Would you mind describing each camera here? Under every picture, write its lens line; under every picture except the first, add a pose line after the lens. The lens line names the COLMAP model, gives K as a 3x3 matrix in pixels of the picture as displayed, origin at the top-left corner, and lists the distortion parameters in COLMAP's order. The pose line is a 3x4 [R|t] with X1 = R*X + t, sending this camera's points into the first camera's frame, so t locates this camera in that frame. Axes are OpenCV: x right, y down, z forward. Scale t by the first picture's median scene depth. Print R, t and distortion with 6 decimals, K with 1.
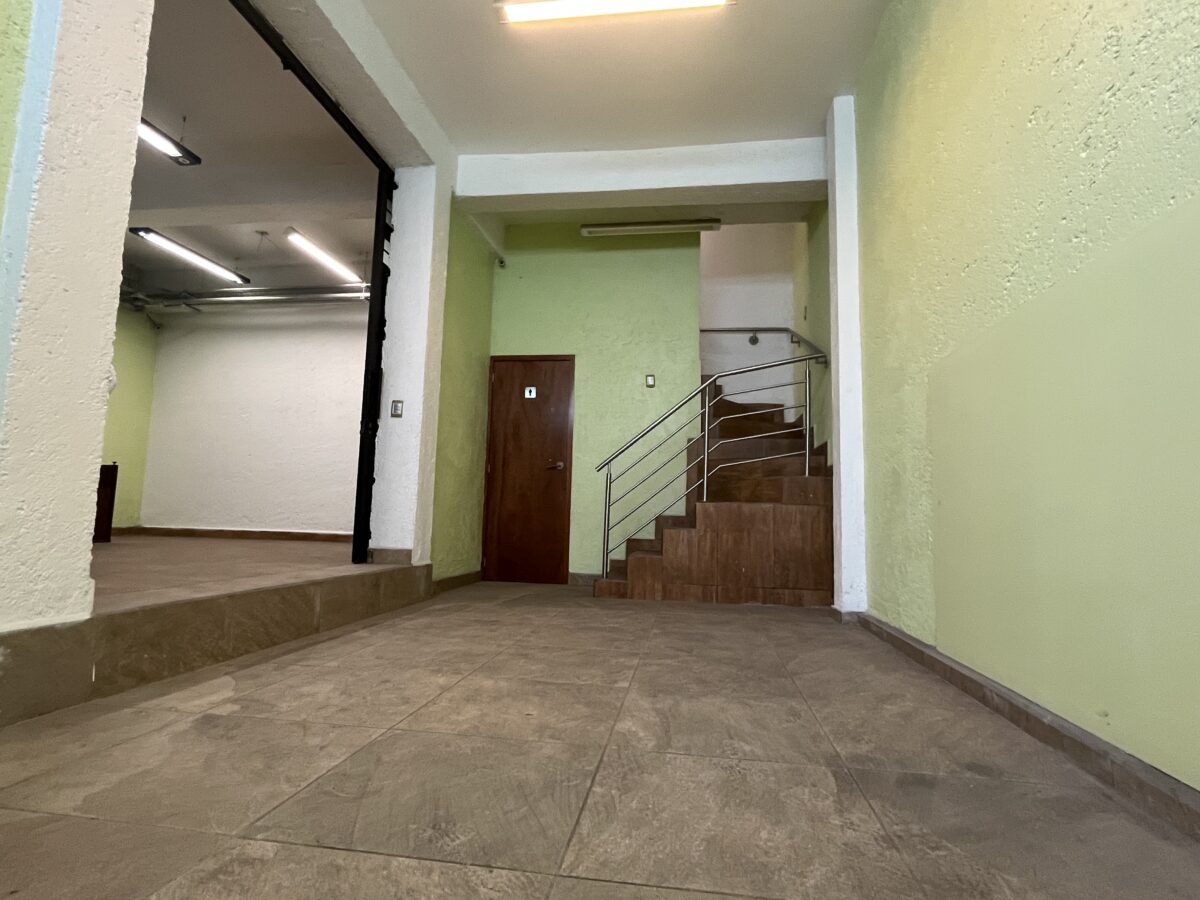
lens RADIAL K [[641.2, 0, 597.8], [0, 641.2, 450.8], [0, 0, 1]] dist [-0.003408, -0.000029]
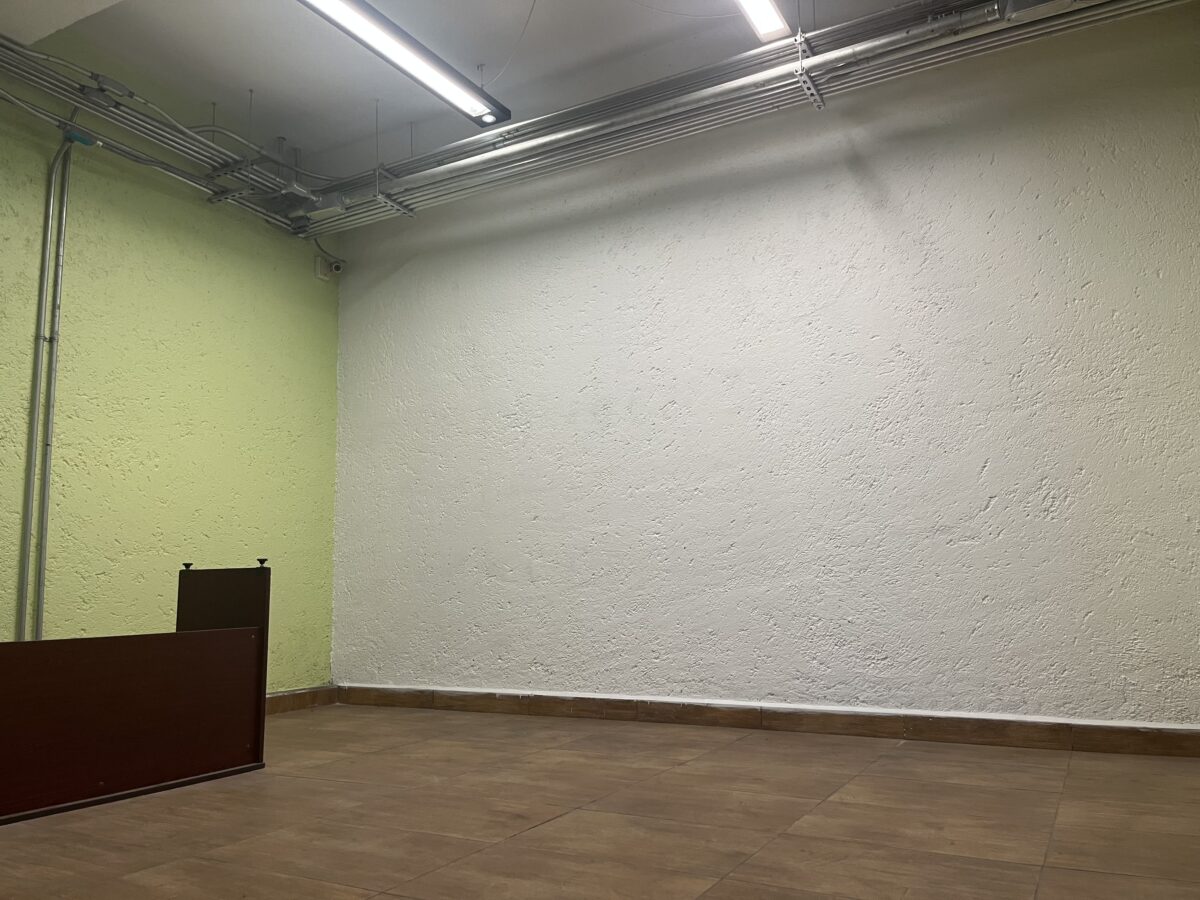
lens RADIAL K [[910.5, 0, 600.3], [0, 910.5, 450.4], [0, 0, 1]] dist [0.002189, 0.000184]
pose [[0.939368, -0.087129, -0.331655, -0.297814], [0.077227, 0.996088, -0.042946, -0.009257], [0.334100, 0.014730, 0.942423, 0.440020]]
